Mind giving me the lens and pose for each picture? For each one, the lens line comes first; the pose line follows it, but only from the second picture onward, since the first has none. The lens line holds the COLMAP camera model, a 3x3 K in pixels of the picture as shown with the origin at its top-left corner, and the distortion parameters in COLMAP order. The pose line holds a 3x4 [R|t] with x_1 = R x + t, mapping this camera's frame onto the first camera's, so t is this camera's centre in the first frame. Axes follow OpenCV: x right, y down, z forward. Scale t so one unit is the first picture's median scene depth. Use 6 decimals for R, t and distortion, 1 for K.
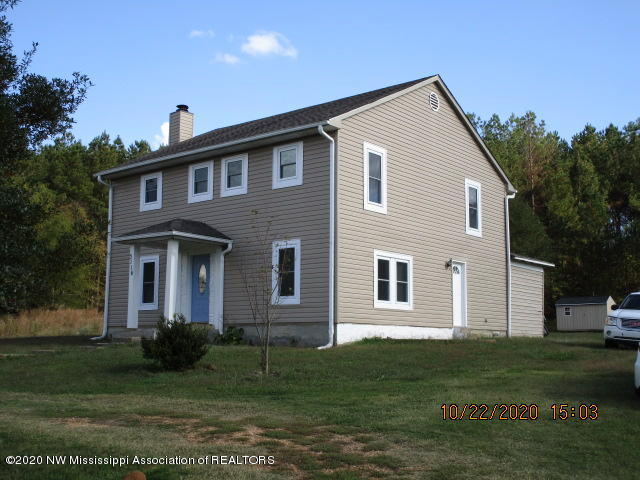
lens RADIAL K [[770.6, 0, 317.6], [0, 770.6, 242.4], [0, 0, 1]] dist [-0.003467, 0.008862]
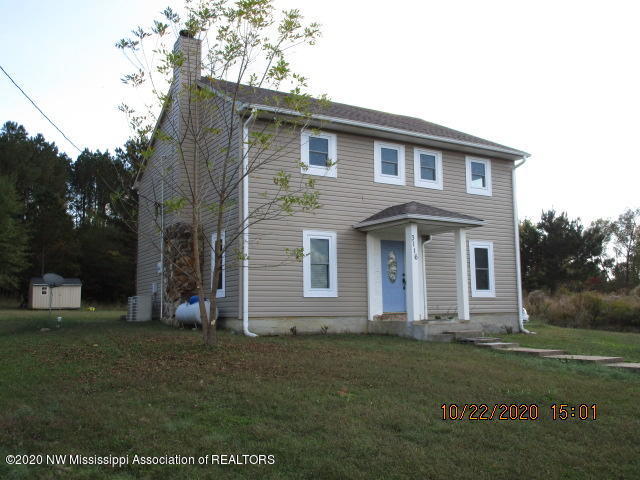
lens RADIAL K [[612.6, 0, 321.4], [0, 612.6, 238.2], [0, 0, 1]] dist [-0.037776, 0.003830]
pose [[0.335230, 0.102392, 0.936556, -0.913522], [-0.110057, 0.991527, -0.069008, 0.077037], [-0.935686, -0.079941, 0.343658, 0.852647]]
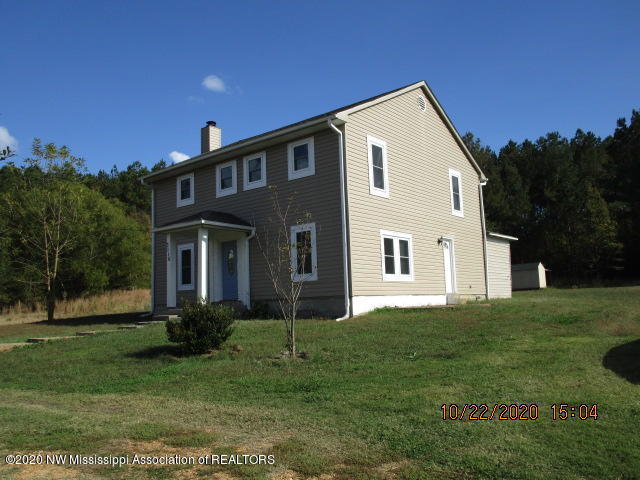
lens RADIAL K [[527.7, 0, 319.9], [0, 527.7, 237.2], [0, 0, 1]] dist [-0.041362, -0.002290]
pose [[0.999108, -0.041893, 0.005271, -0.019055], [0.041871, 0.999114, 0.004279, 0.012837], [-0.005446, -0.004054, 0.999977, 0.211476]]
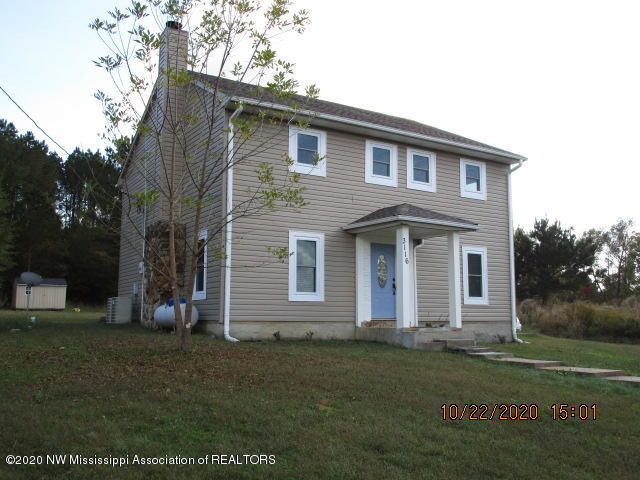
lens RADIAL K [[612.6, 0, 321.4], [0, 612.6, 238.2], [0, 0, 1]] dist [-0.037776, 0.003830]
pose [[0.321236, 0.117393, 0.939695, -0.881626], [-0.128367, 0.988526, -0.079611, 0.078703], [-0.938259, -0.095051, 0.332620, 0.857706]]
